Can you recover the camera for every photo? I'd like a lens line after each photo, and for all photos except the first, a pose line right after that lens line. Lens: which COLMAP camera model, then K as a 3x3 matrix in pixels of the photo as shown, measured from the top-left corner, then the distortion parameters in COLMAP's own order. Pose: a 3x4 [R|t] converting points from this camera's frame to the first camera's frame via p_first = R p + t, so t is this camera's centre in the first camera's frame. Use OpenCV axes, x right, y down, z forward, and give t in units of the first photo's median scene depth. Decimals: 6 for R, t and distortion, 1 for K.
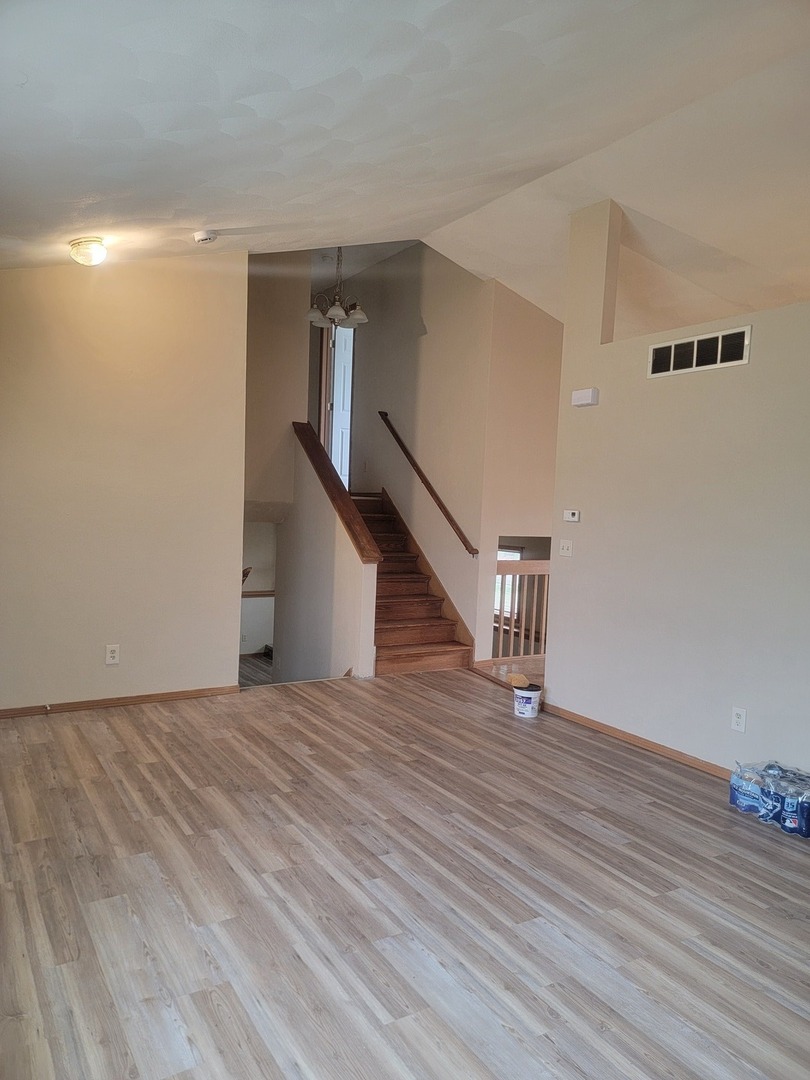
lens RADIAL K [[750.5, 0, 397.8], [0, 750.5, 537.1], [0, 0, 1]] dist [0.074683, -0.054335]
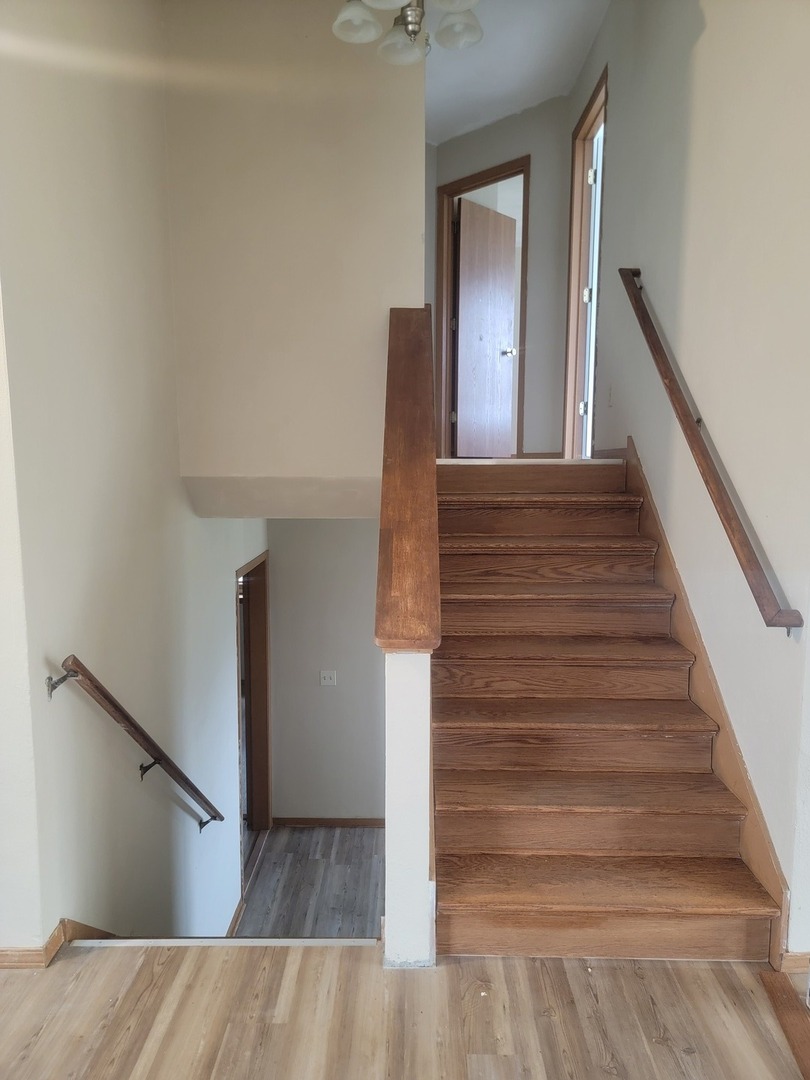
lens RADIAL K [[750.5, 0, 409.2], [0, 750.5, 533.0], [0, 0, 1]] dist [0.074683, -0.054335]
pose [[0.845043, 0.016881, -0.534432, 0.138560], [0.008512, 0.998950, 0.045012, -0.034048], [0.534631, -0.042586, 0.844012, 0.636460]]
